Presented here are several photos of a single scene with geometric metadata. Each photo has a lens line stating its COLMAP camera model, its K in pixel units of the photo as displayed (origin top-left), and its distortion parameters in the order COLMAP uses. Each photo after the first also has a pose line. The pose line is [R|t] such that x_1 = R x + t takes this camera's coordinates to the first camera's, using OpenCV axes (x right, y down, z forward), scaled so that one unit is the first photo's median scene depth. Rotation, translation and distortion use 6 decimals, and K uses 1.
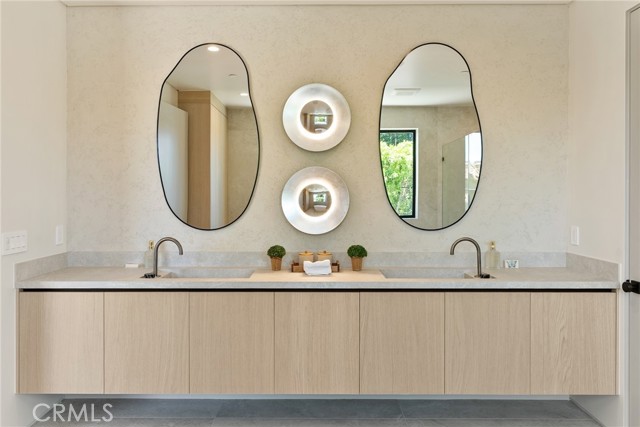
lens RADIAL K [[461.0, 0, 320.0], [0, 461.0, 211.6], [0, 0, 1]] dist [-0.007533, -0.002255]
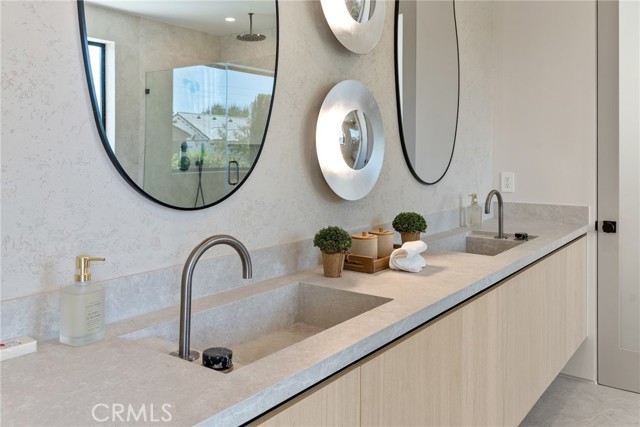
lens RADIAL K [[554.3, 0, 319.8], [0, 554.3, 150.7], [0, 0, 1]] dist [-0.011189, 0.030733]
pose [[0.591368, 0.002809, 0.806397, -0.261694], [0.023076, 0.999525, -0.020404, 0.000608], [-0.806071, 0.030675, 0.591023, 0.285877]]
